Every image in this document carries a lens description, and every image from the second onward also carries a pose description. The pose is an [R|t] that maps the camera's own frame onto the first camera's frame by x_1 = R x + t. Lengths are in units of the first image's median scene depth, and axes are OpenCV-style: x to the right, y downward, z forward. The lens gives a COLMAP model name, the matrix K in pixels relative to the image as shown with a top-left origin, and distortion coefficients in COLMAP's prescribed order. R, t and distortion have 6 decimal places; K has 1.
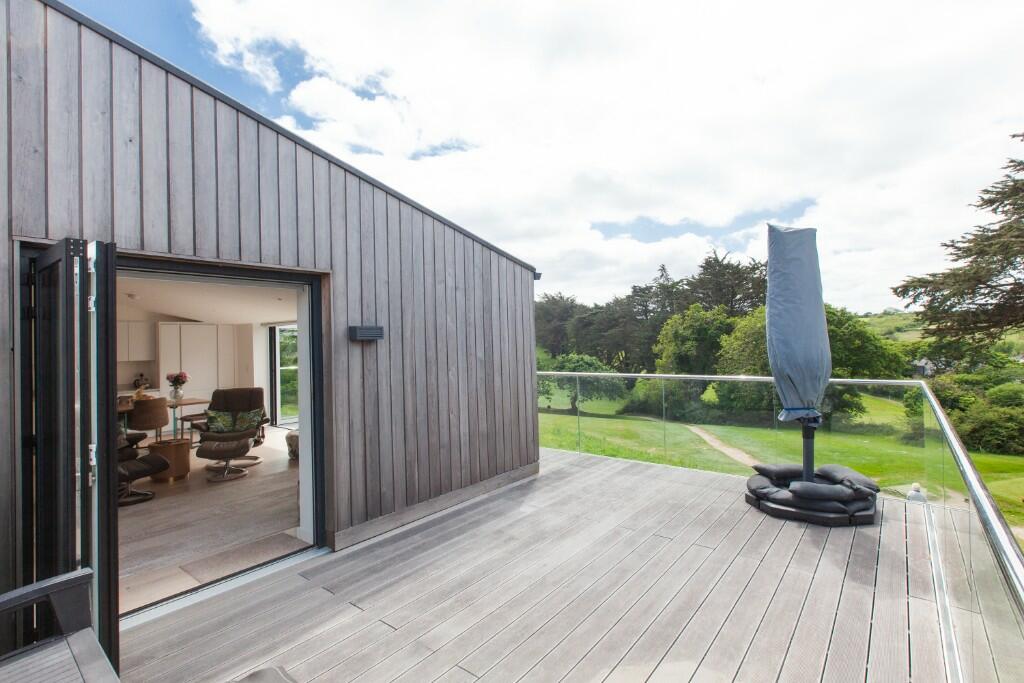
lens RADIAL K [[462.4, 0, 519.9], [0, 462.4, 337.4], [0, 0, 1]] dist [0.000553, -0.000001]
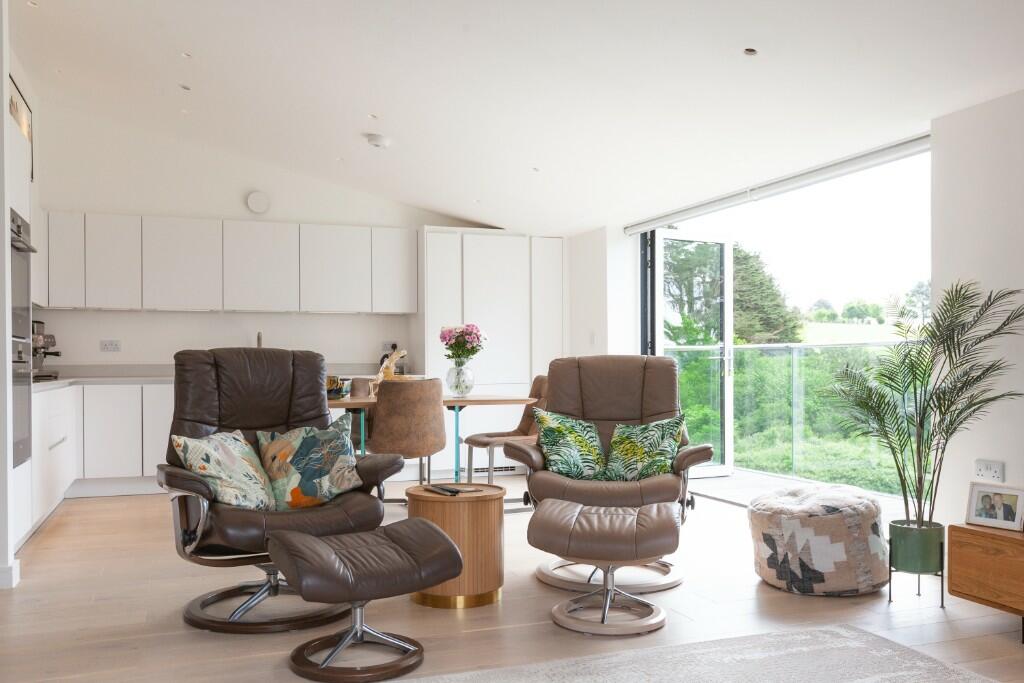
lens RADIAL K [[995.1, 0, 512.0], [0, 995.1, 341.5], [0, 0, 1]] dist [-0.002267, -0.000580]
pose [[0.842400, 0.012964, -0.538697, -0.286022], [-0.001925, 0.999777, 0.021050, 0.087937], [0.538849, -0.016696, 0.842237, 0.354365]]
